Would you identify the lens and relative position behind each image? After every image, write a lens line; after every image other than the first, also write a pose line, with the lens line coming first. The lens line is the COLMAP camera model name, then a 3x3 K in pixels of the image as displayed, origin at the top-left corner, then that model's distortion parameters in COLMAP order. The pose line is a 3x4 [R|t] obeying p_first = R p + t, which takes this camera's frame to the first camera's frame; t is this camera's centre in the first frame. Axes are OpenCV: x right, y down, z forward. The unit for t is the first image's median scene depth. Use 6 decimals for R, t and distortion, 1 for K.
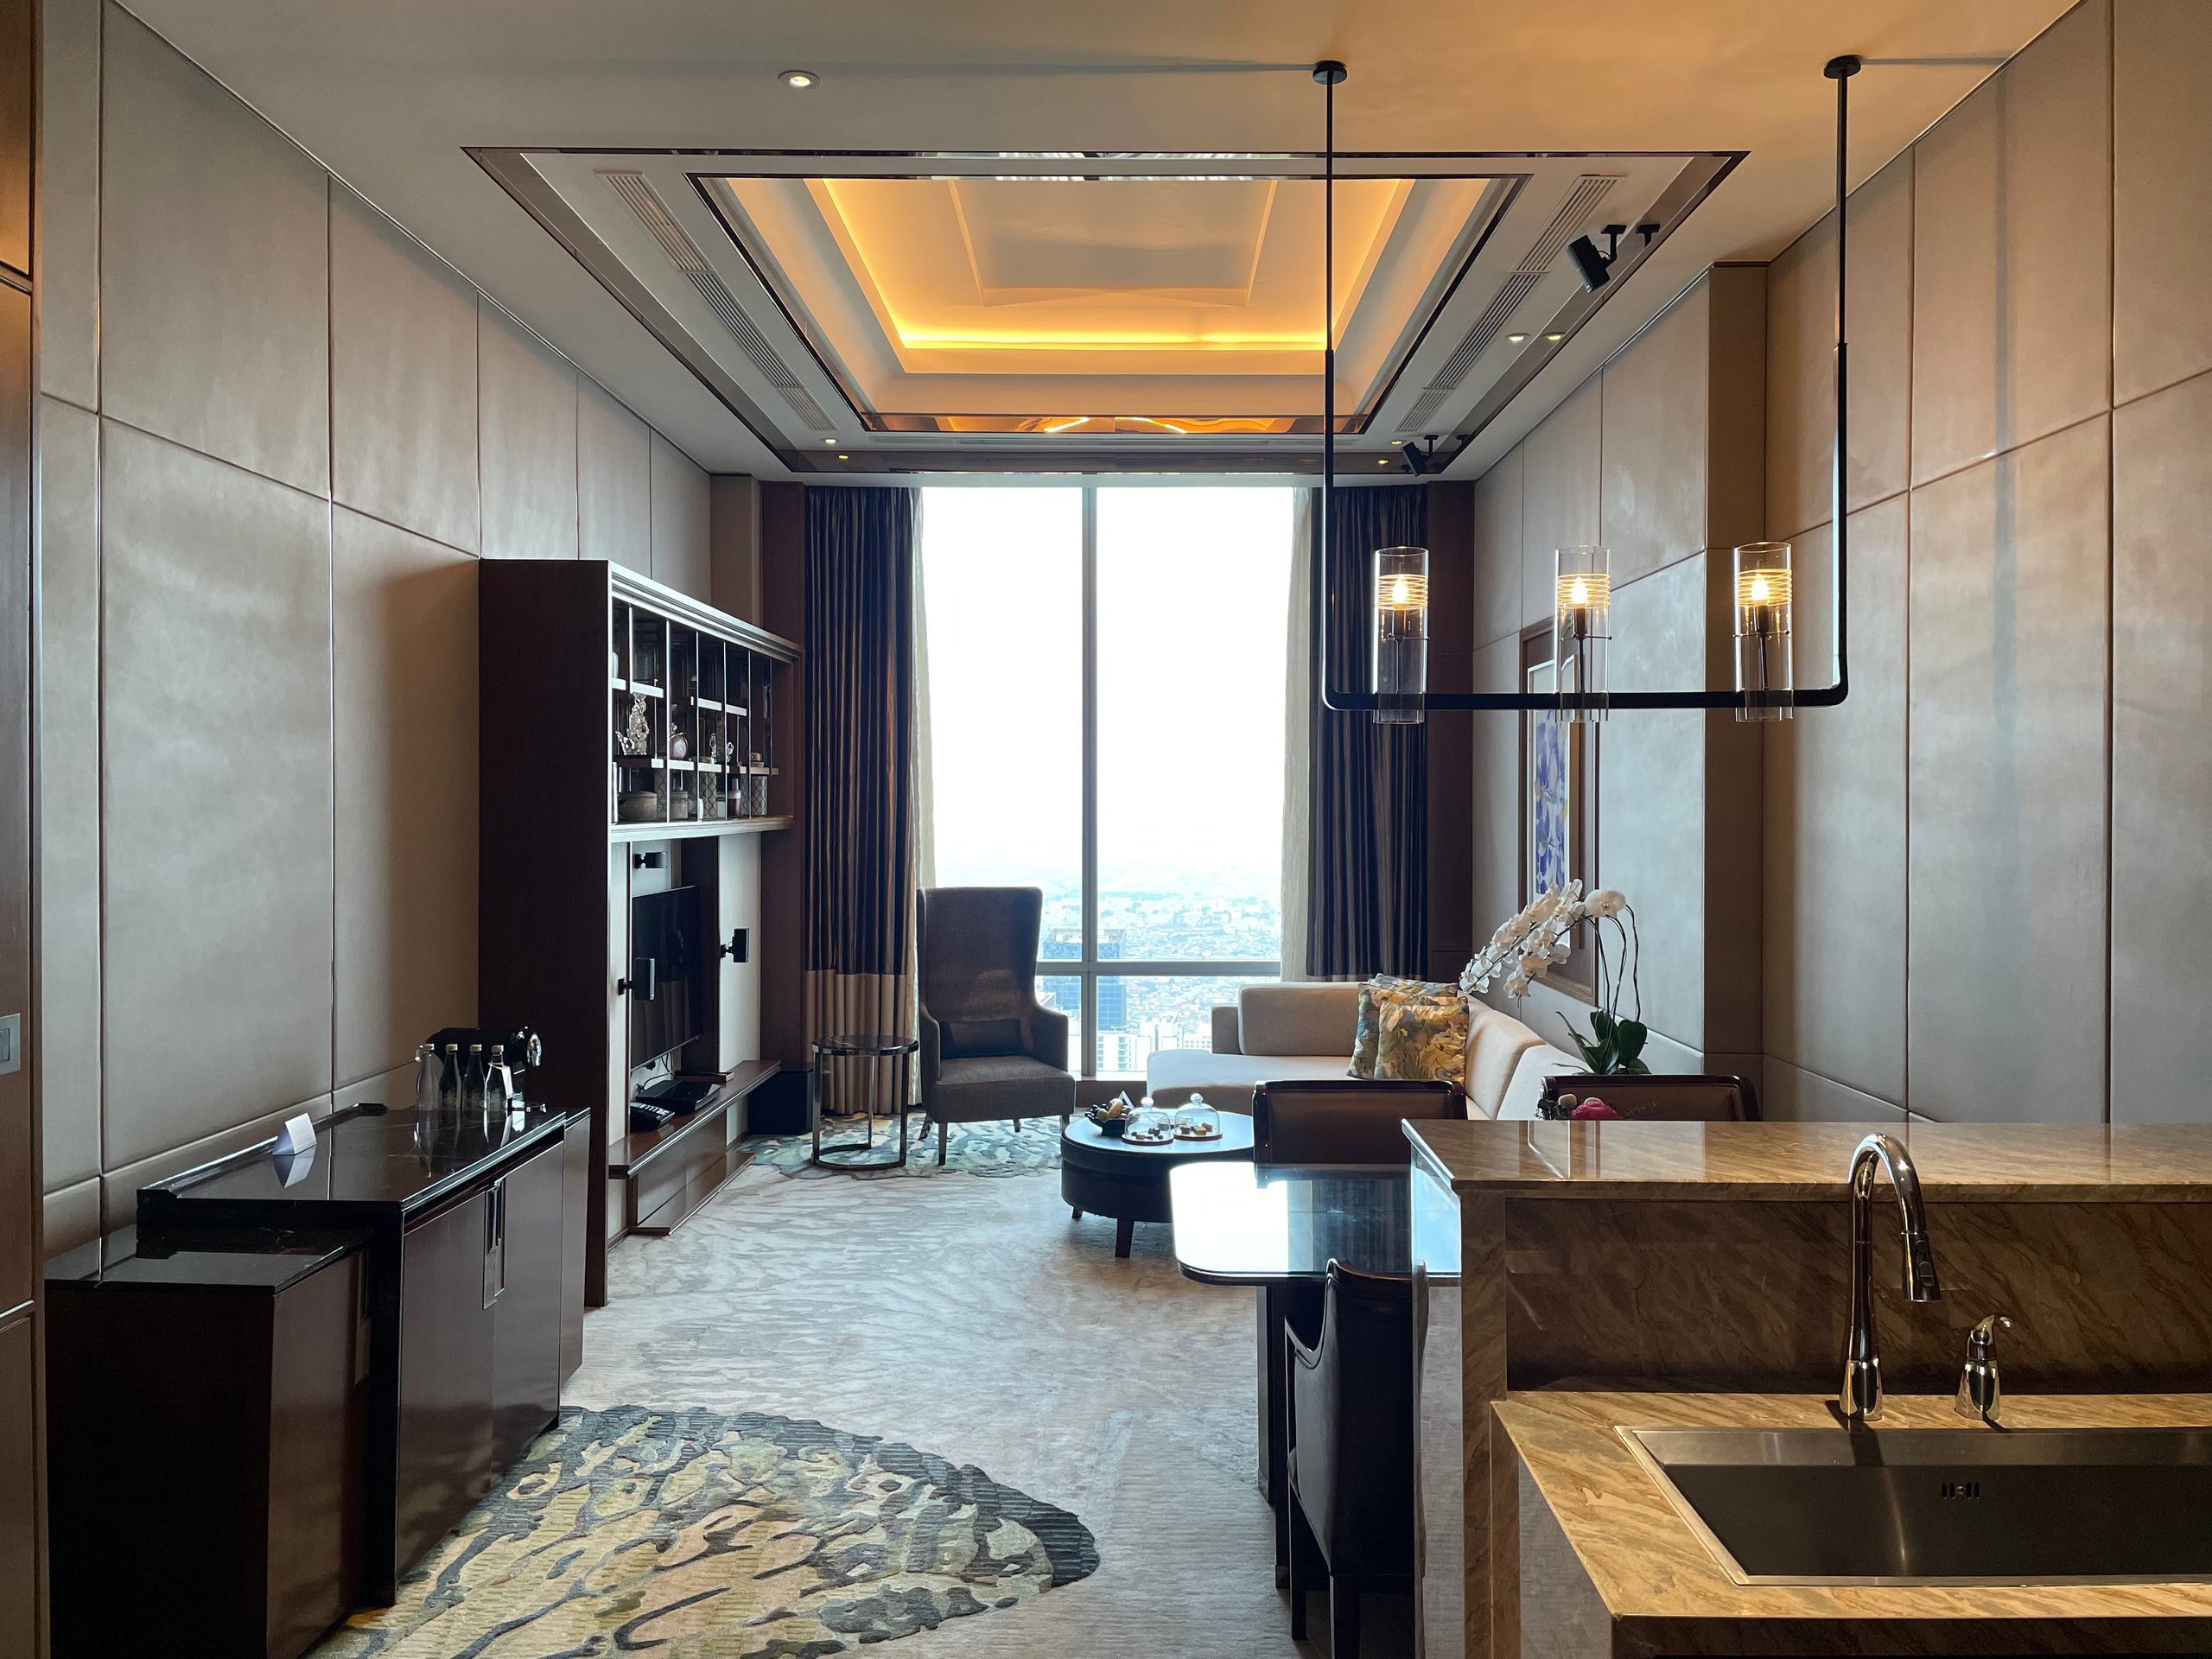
lens RADIAL K [[1666.3, 0, 1103.9], [0, 1666.3, 813.7], [0, 0, 1]] dist [0.082576, -0.110812]
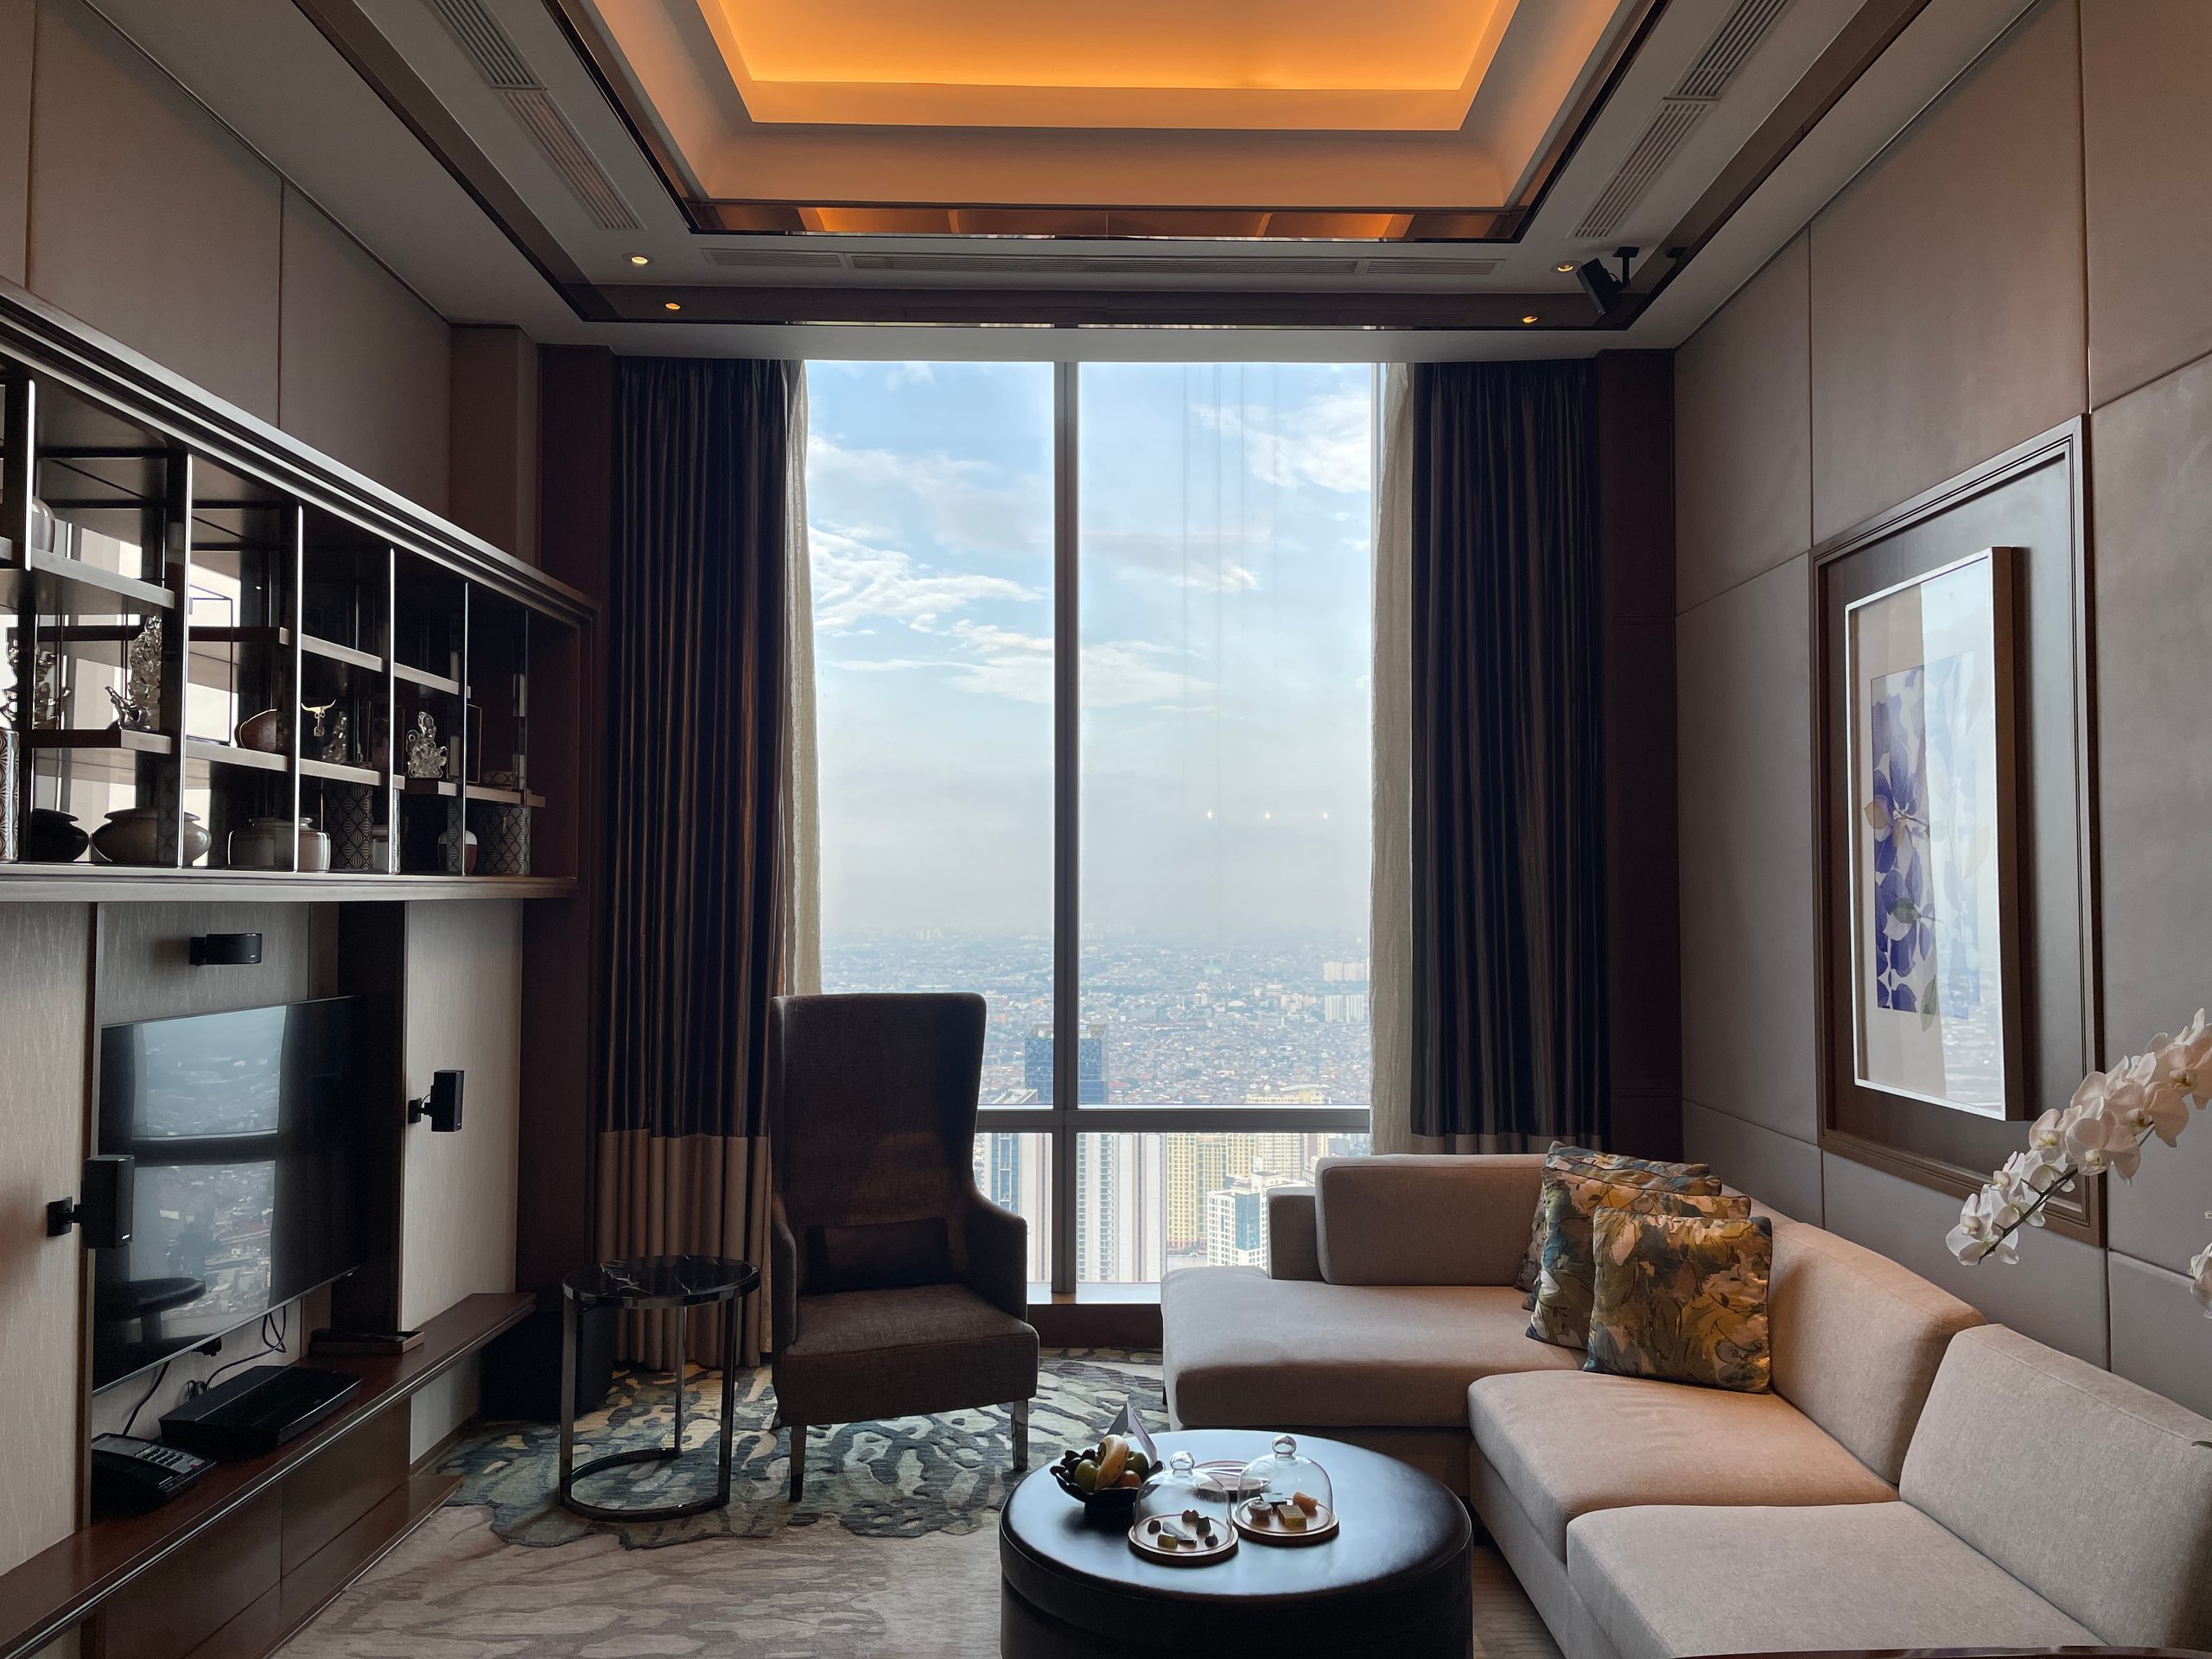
lens RADIAL K [[1666.3, 0, 1121.5], [0, 1666.3, 824.7], [0, 0, 1]] dist [0.082576, -0.110812]
pose [[0.999770, 0.000780, 0.021412, -0.001241], [0.000280, 0.998776, -0.049468, 0.014146], [-0.021424, 0.049463, 0.998546, 0.432044]]
